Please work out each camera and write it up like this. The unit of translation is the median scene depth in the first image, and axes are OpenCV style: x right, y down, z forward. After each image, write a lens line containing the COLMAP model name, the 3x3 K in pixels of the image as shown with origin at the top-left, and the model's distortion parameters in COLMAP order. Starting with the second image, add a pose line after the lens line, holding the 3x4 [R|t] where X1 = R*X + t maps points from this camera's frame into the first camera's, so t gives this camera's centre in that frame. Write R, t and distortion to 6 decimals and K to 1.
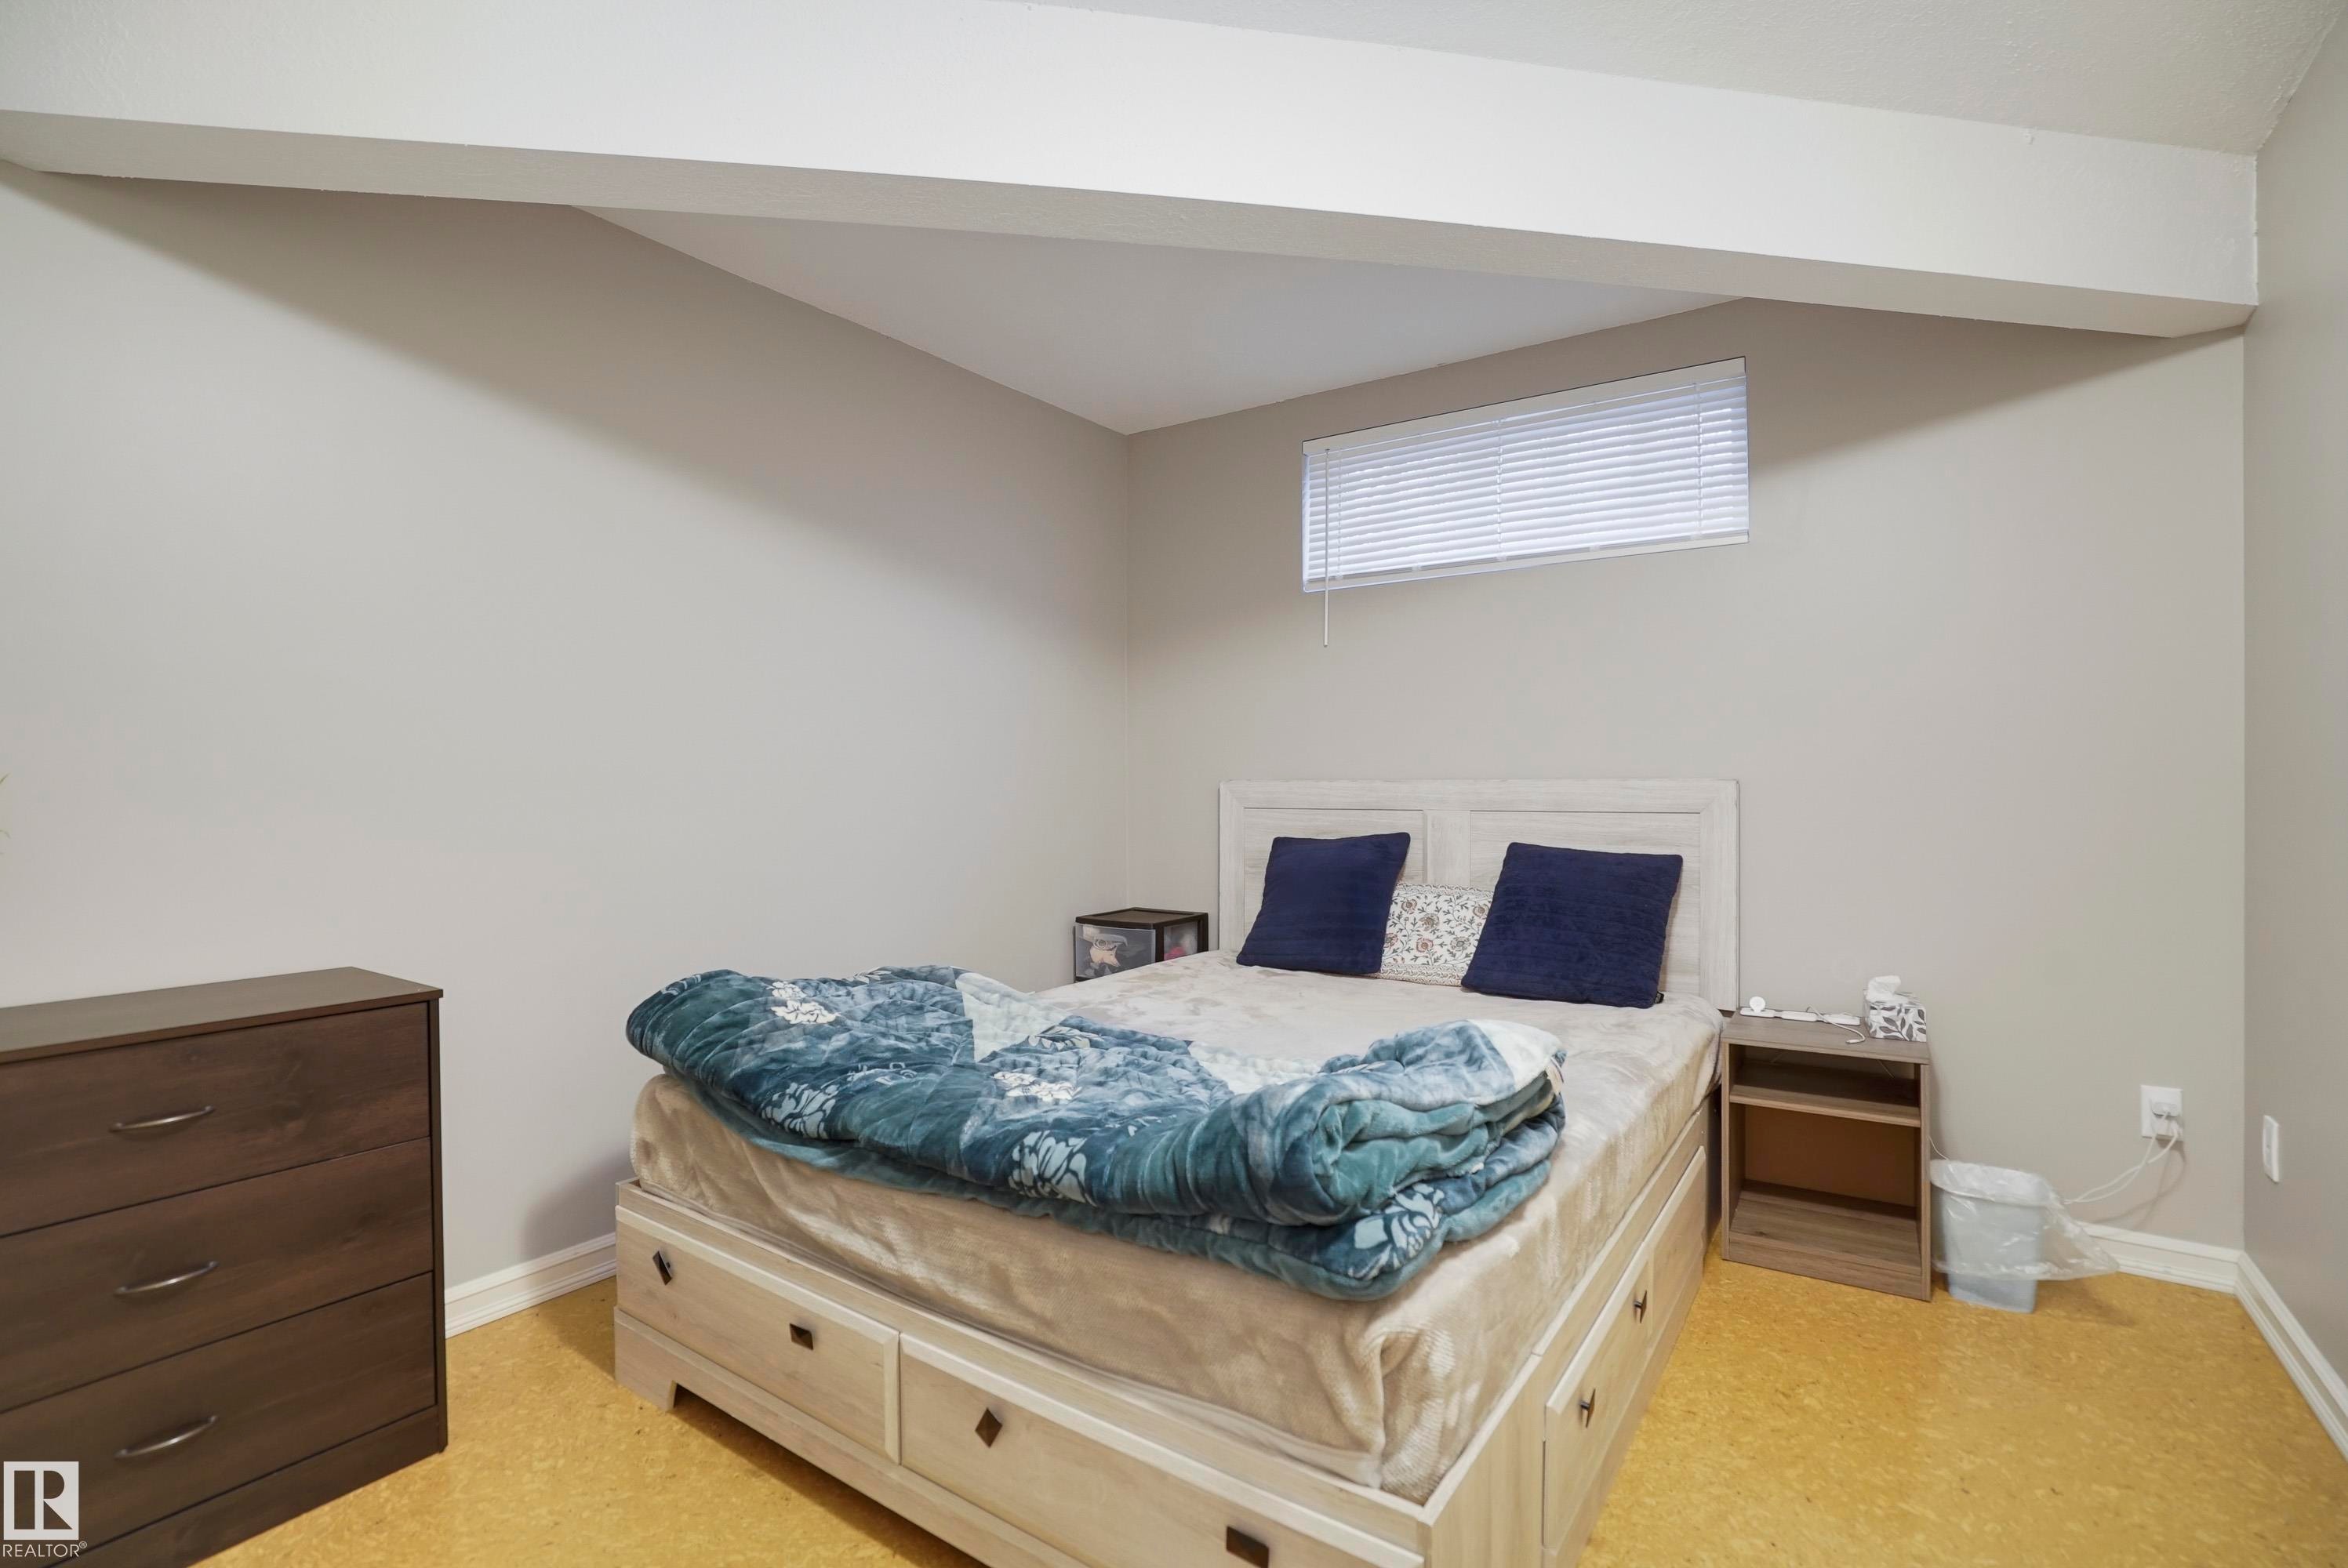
lens RADIAL K [[1084.0, 0, 1169.0], [0, 1084.0, 769.8], [0, 0, 1]] dist [-0.010528, 0.000037]
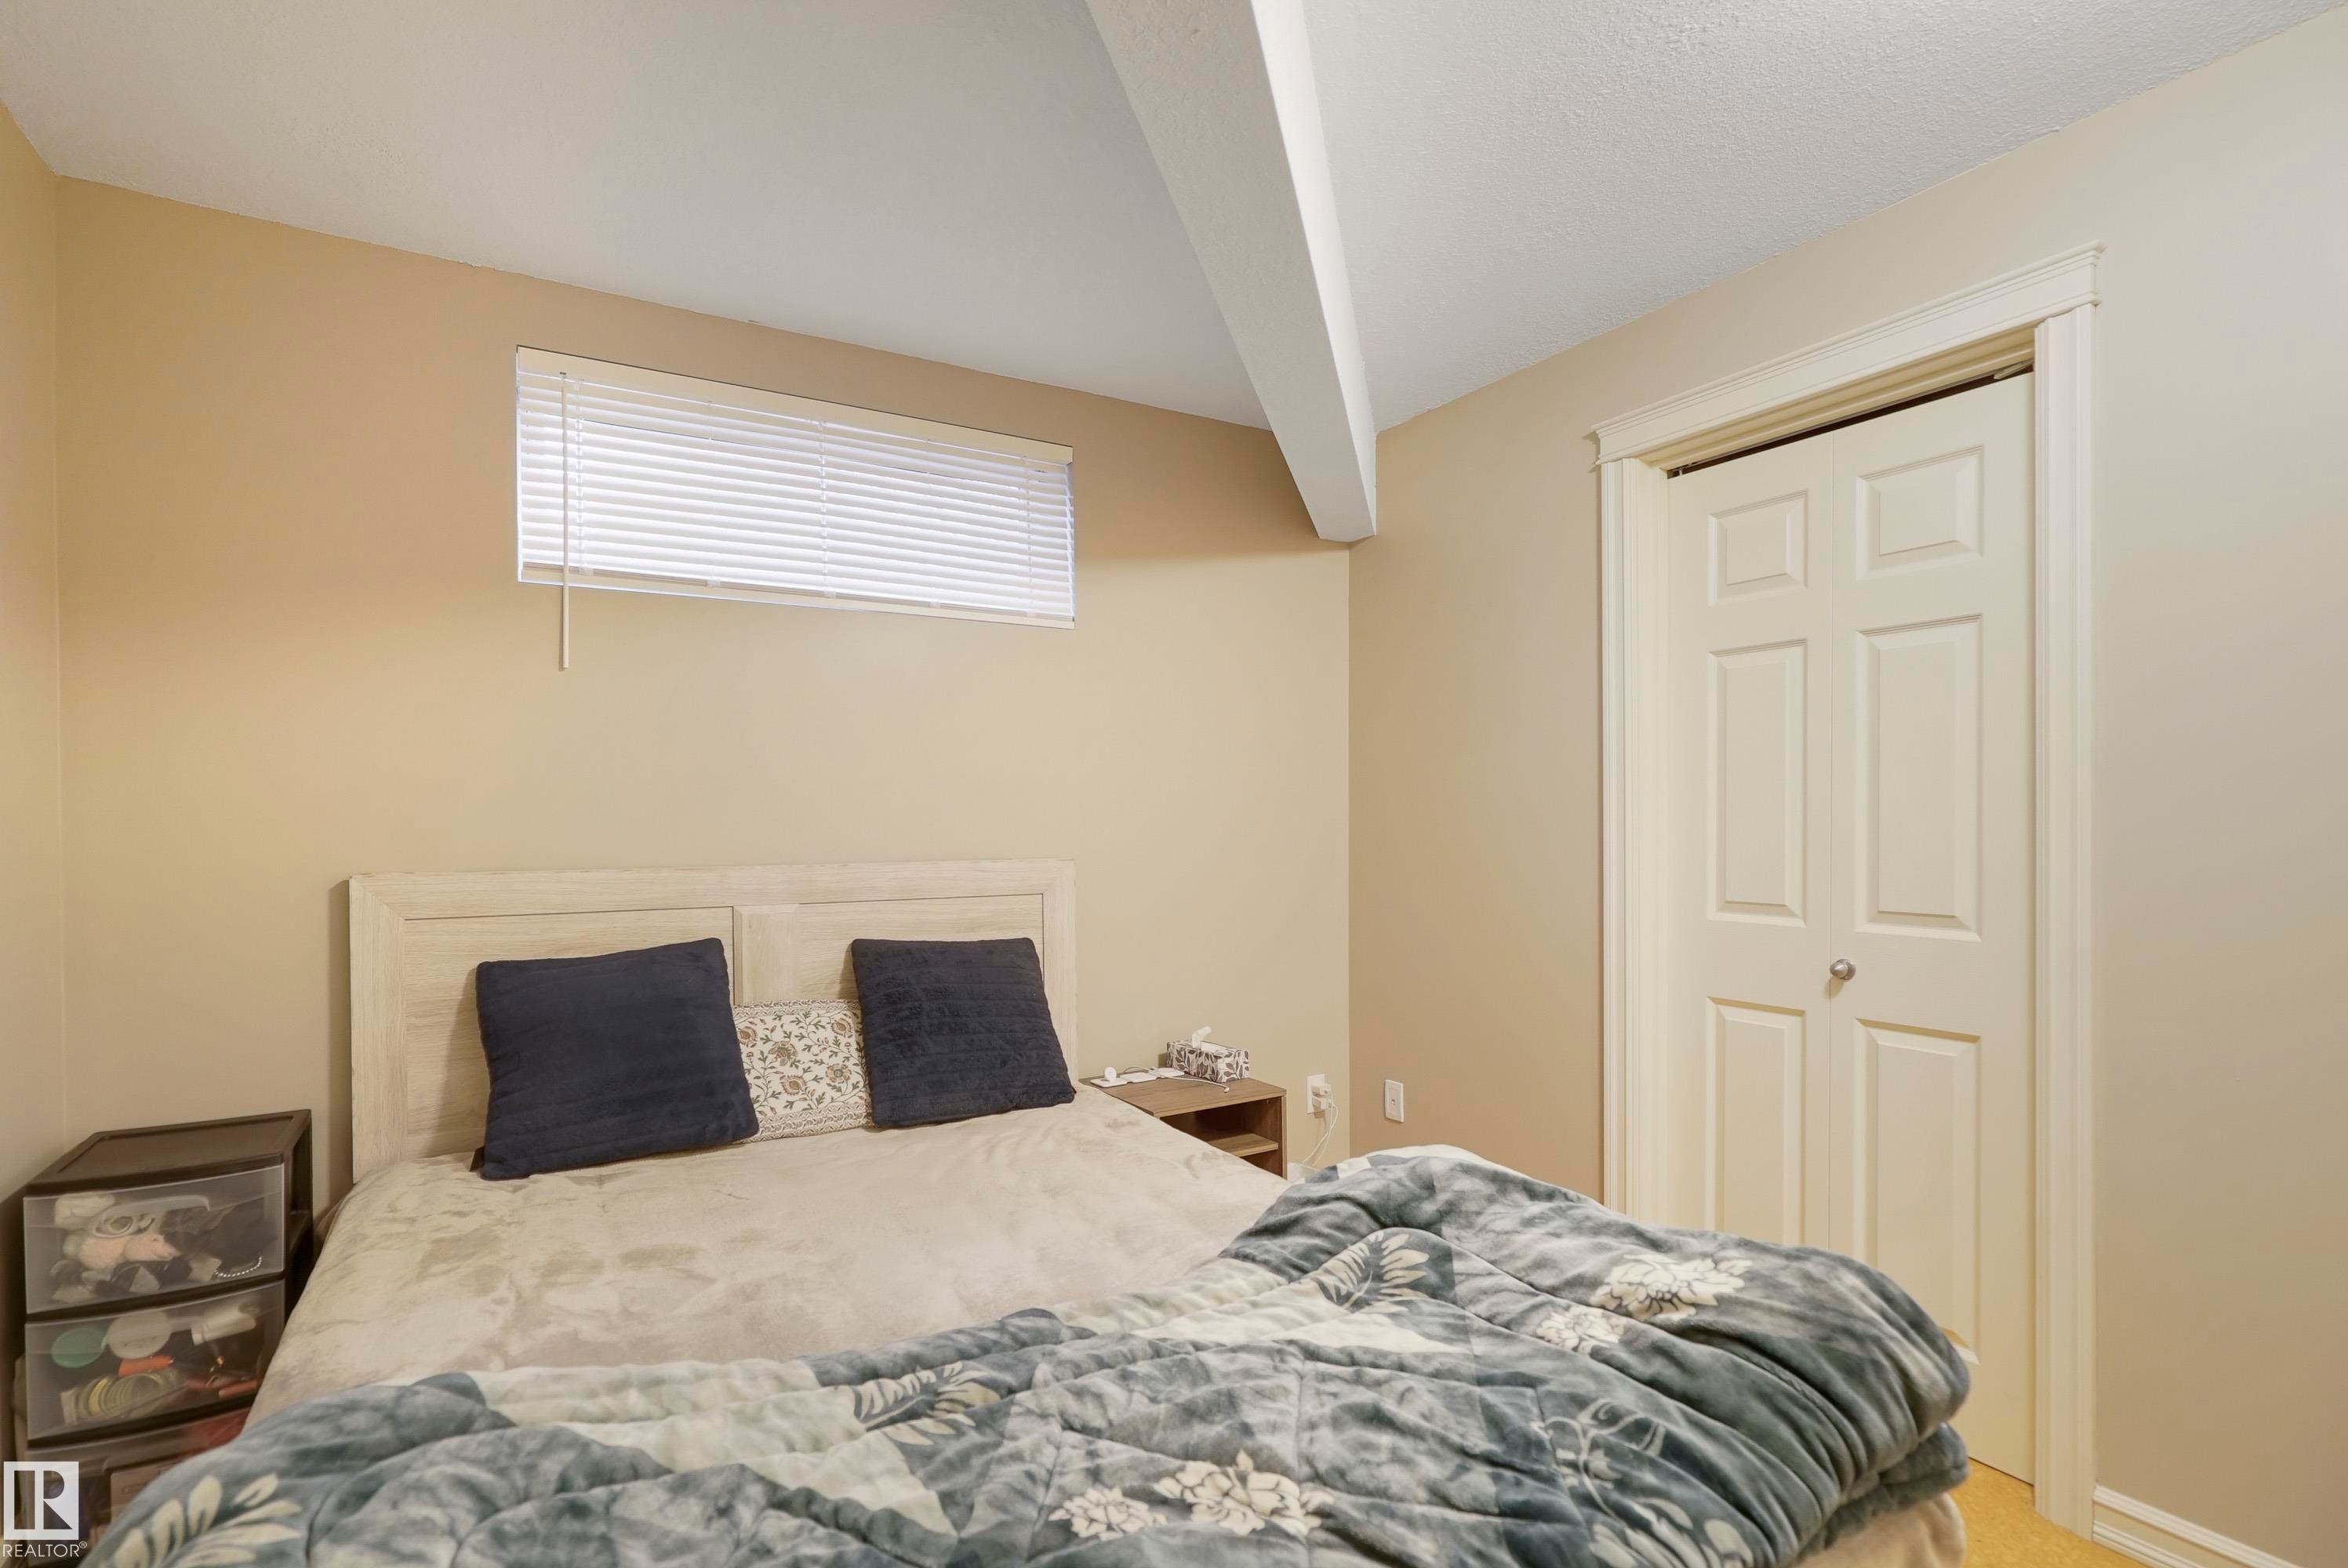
lens RADIAL K [[1082.8, 0, 1164.9], [0, 1082.8, 827.1], [0, 0, 1]] dist [0.000326, 0.000372]
pose [[0.456582, 0.003315, 0.889675, -0.323040], [-0.000031, 0.999993, -0.003710, -0.016351], [-0.889681, 0.001667, 0.456579, 0.420467]]
